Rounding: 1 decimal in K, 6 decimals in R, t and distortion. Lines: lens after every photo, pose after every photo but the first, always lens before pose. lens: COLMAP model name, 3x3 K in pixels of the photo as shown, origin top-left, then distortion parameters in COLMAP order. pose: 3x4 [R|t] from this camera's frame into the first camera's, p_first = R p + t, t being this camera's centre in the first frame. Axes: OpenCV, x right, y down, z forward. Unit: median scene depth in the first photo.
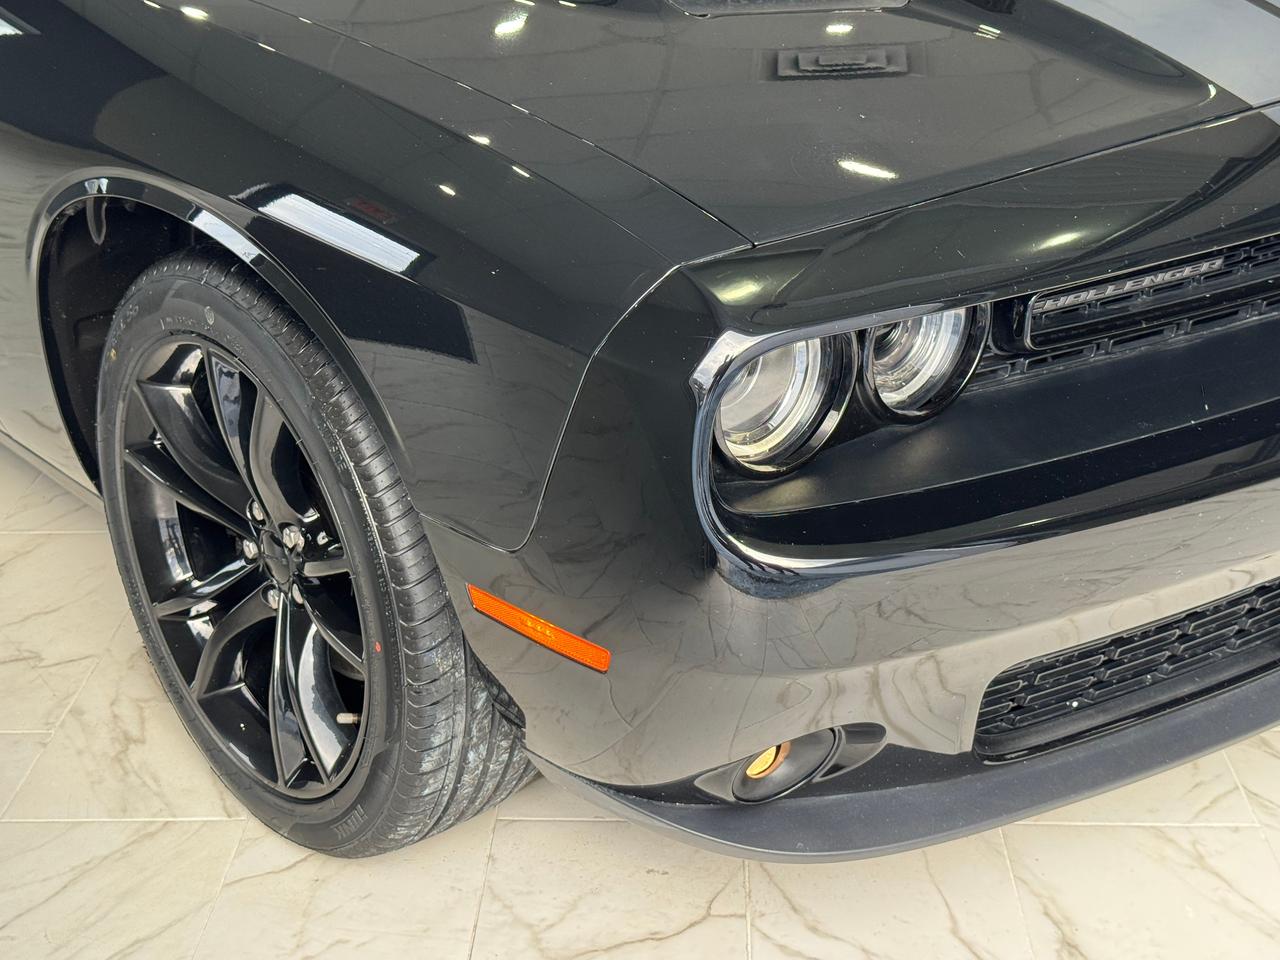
lens RADIAL K [[1780.8, 0, 631.4], [0, 1780.8, 498.4], [0, 0, 1]] dist [0.032646, 0.000000]
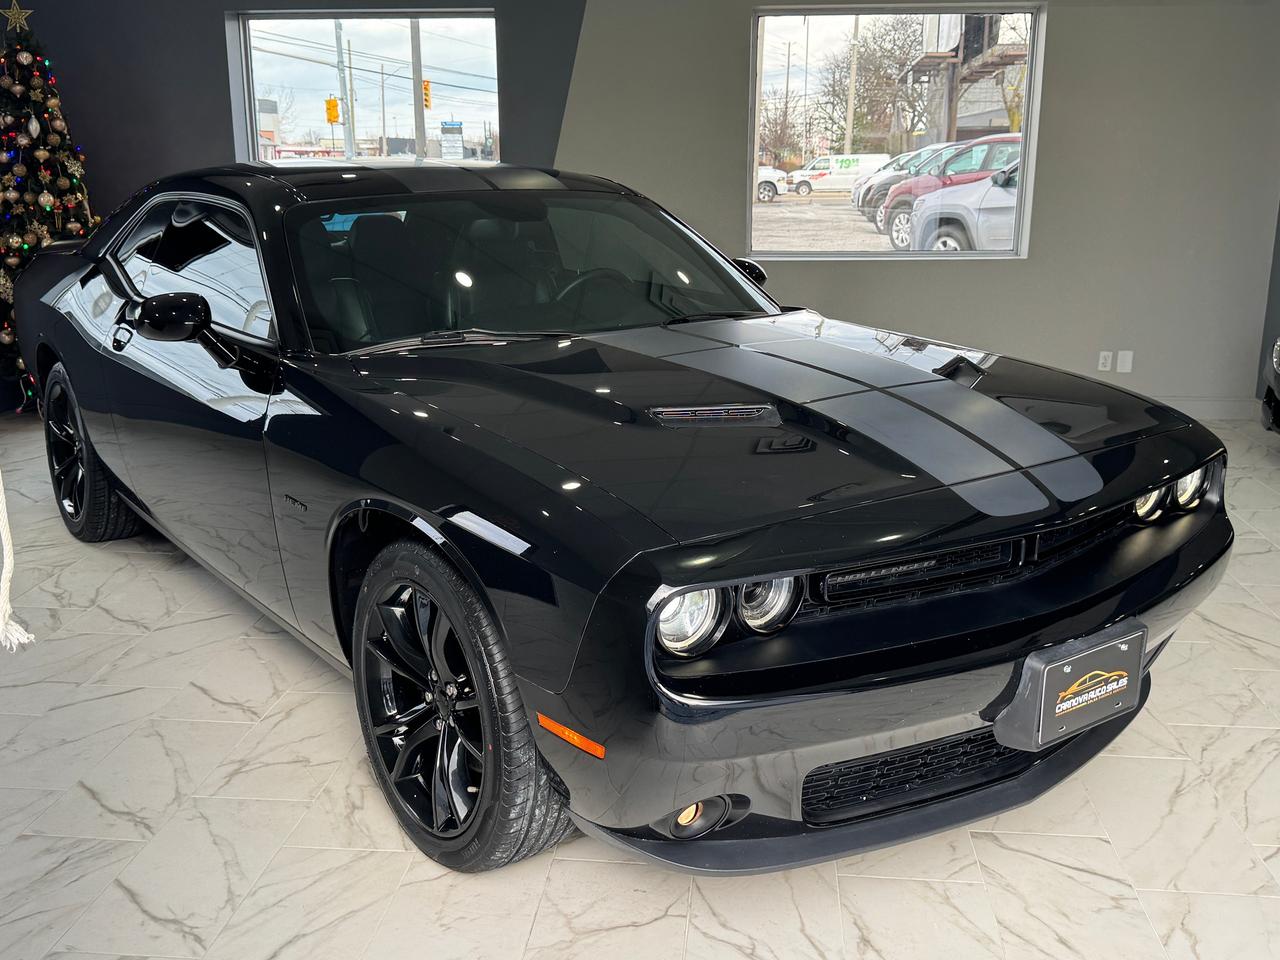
lens RADIAL K [[1239.4, 0, 634.8], [0, 1239.4, 481.5], [0, 0, 1]] dist [-0.010866, 0.000000]
pose [[0.997505, 0.033175, -0.062313, 0.076949], [-0.044724, 0.979936, -0.194230, 0.051299], [0.054619, 0.196532, 0.978975, -0.309915]]
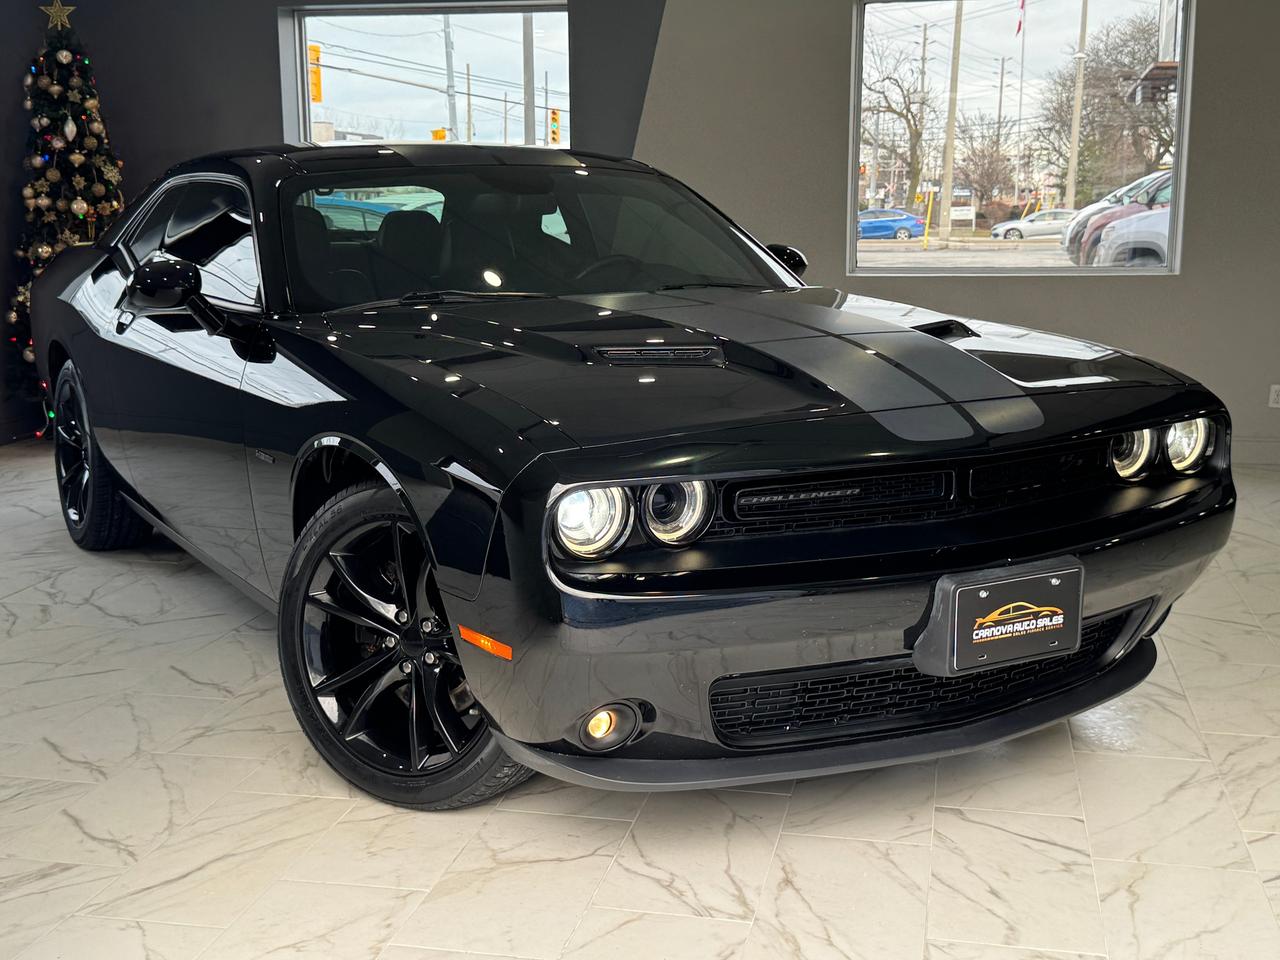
lens RADIAL K [[1569.0, 0, 632.9], [0, 1569.0, 481.6], [0, 0, 1]] dist [0.032382, 0.000000]
pose [[0.982092, 0.046417, -0.182595, 0.356235], [-0.095059, 0.958848, -0.267532, 0.299105], [0.162663, 0.280098, 0.946090, -0.575294]]
